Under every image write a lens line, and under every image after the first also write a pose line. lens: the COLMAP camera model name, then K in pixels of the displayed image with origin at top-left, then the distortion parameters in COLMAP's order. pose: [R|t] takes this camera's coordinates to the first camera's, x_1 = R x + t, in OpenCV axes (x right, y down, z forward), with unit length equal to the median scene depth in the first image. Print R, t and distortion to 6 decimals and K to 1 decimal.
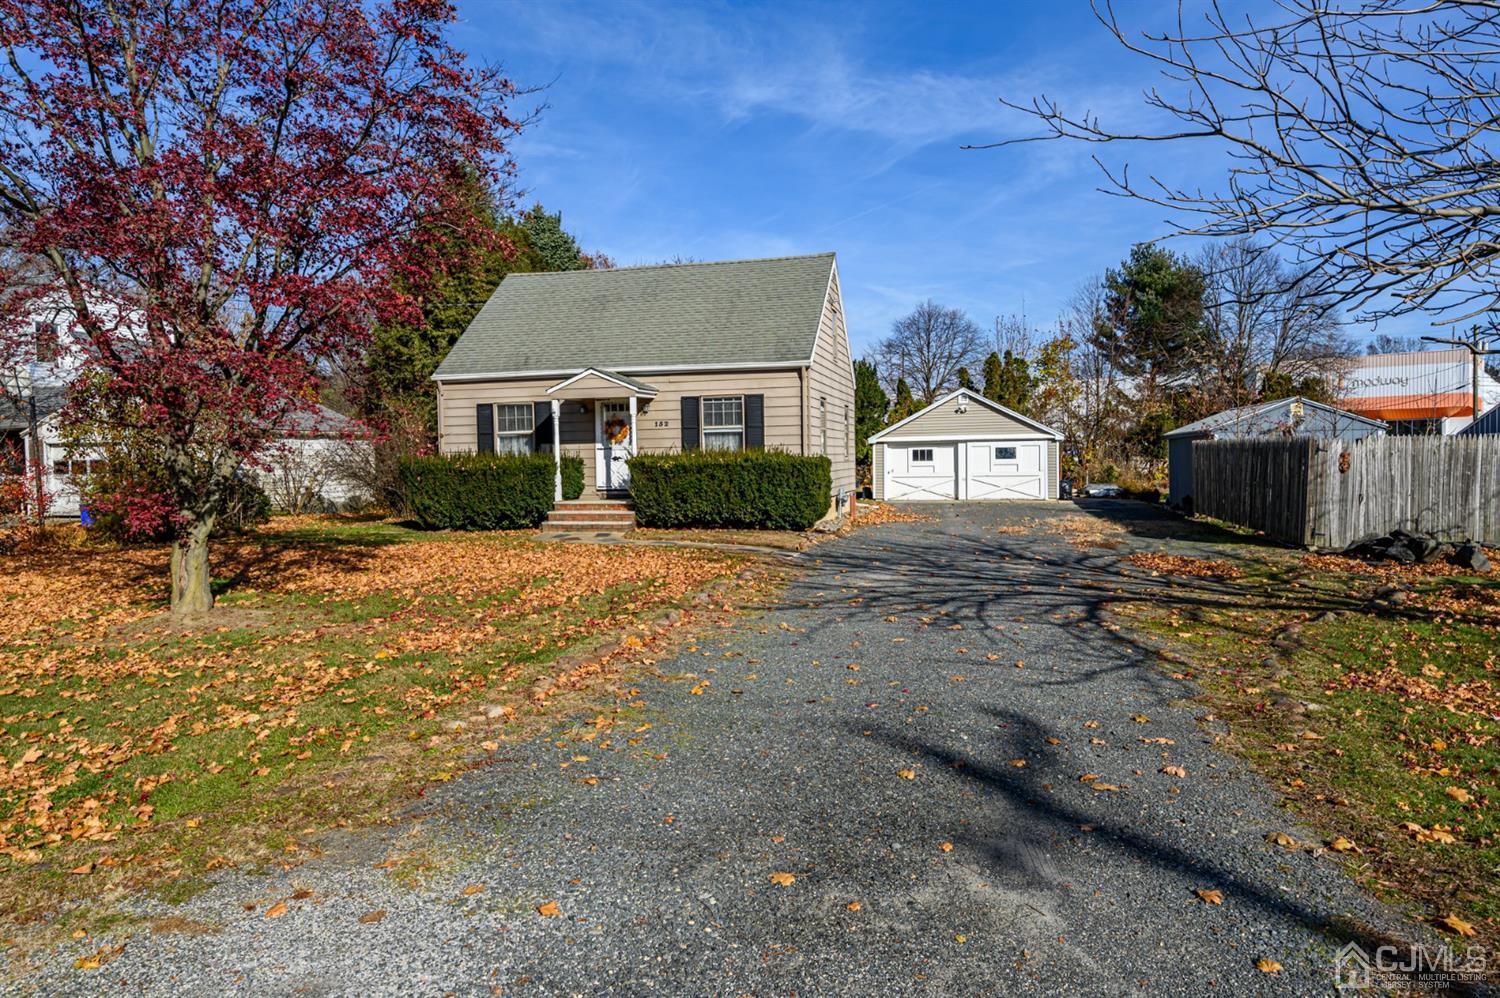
lens RADIAL K [[908.4, 0, 750.0], [0, 908.4, 500.4], [0, 0, 1]] dist [0.001127, 0.000032]
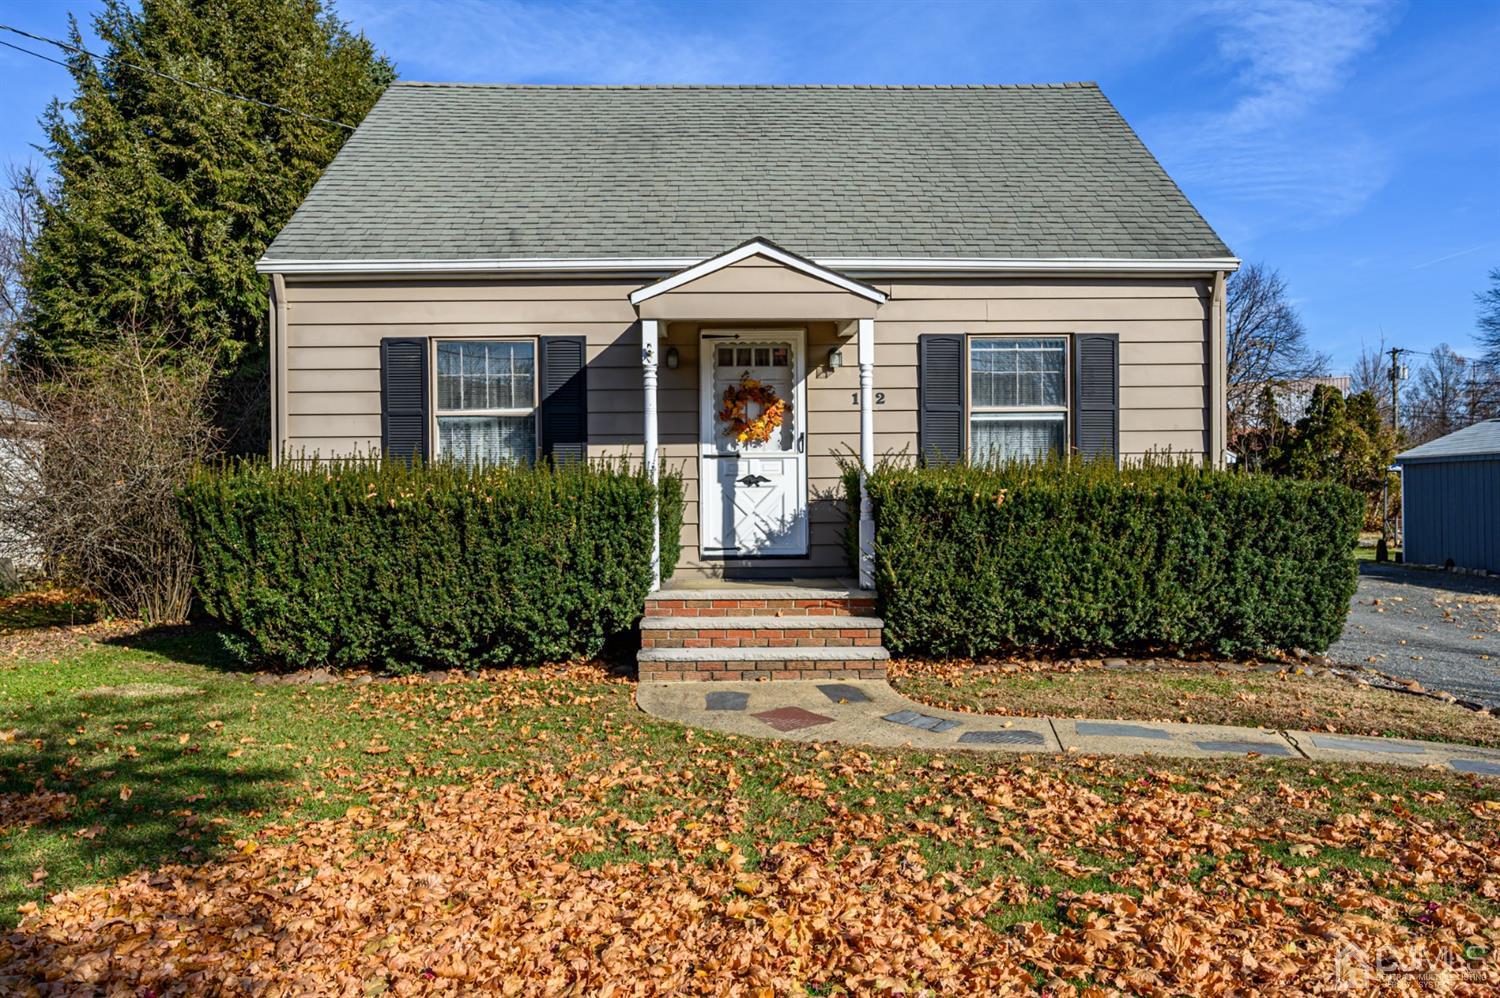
lens RADIAL K [[1072.0, 0, 756.1], [0, 1072.0, 499.0], [0, 0, 1]] dist [-0.007042, 0.001923]
pose [[0.971276, 0.007290, 0.237844, -0.252796], [0.001999, 0.999245, -0.038789, -0.018204], [-0.237948, 0.038151, 0.970528, 0.513713]]
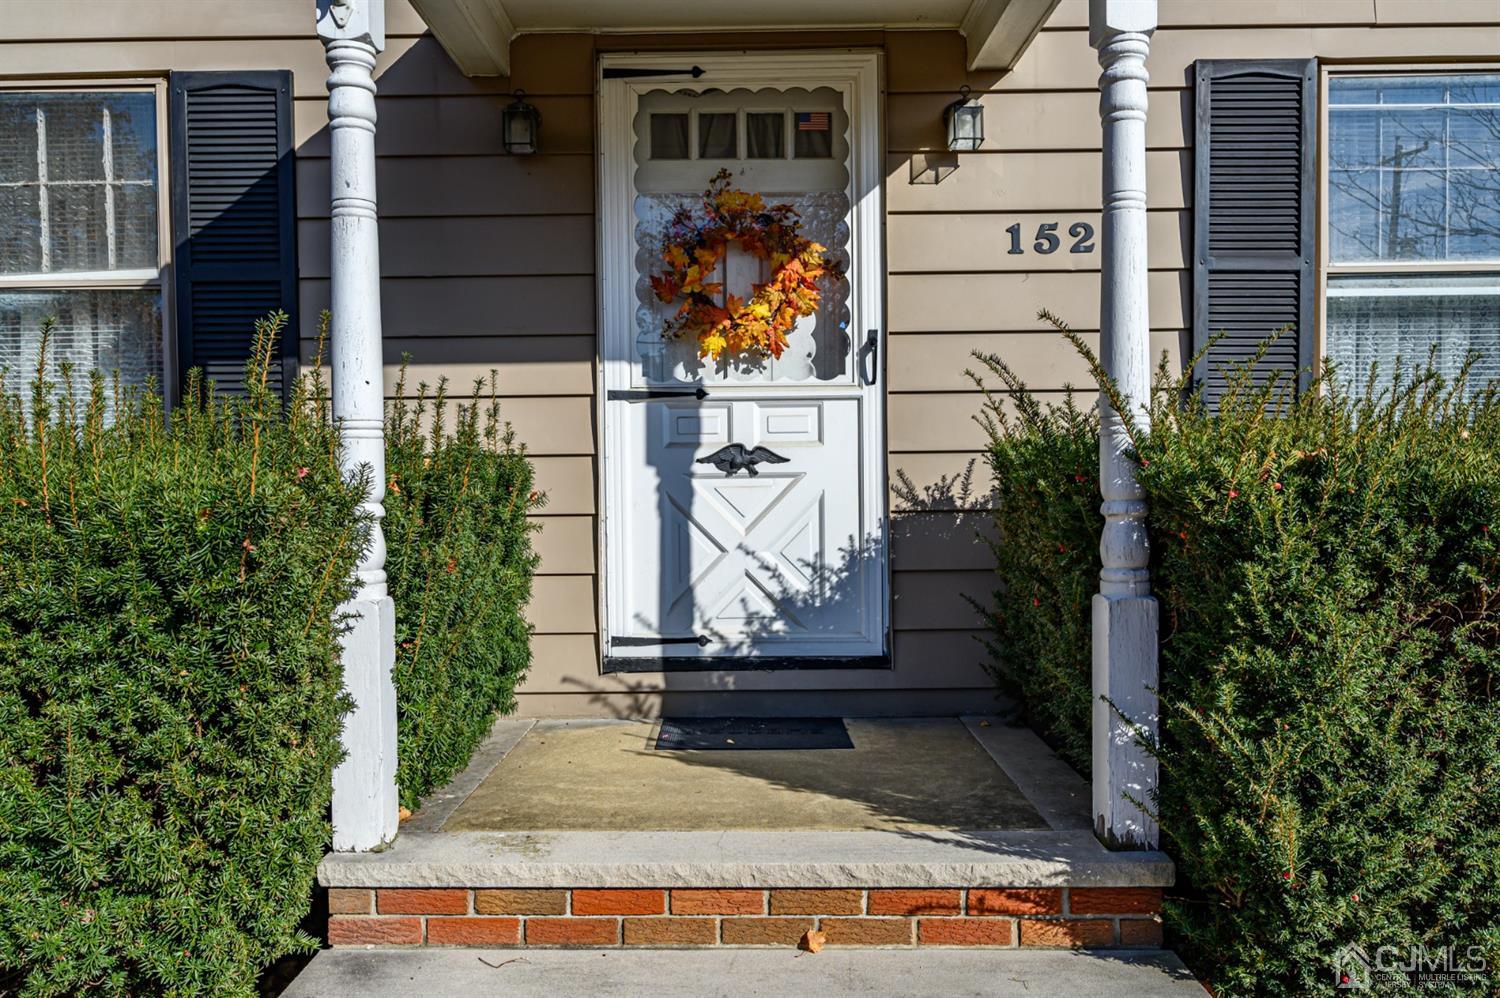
lens RADIAL K [[1072.0, 0, 741.9], [0, 1072.0, 498.5], [0, 0, 1]] dist [-0.007042, 0.001923]
pose [[0.979593, 0.004776, 0.200935, -0.177606], [0.000437, 0.999665, -0.025895, -0.033495], [-0.200991, 0.025454, 0.979262, 0.797213]]
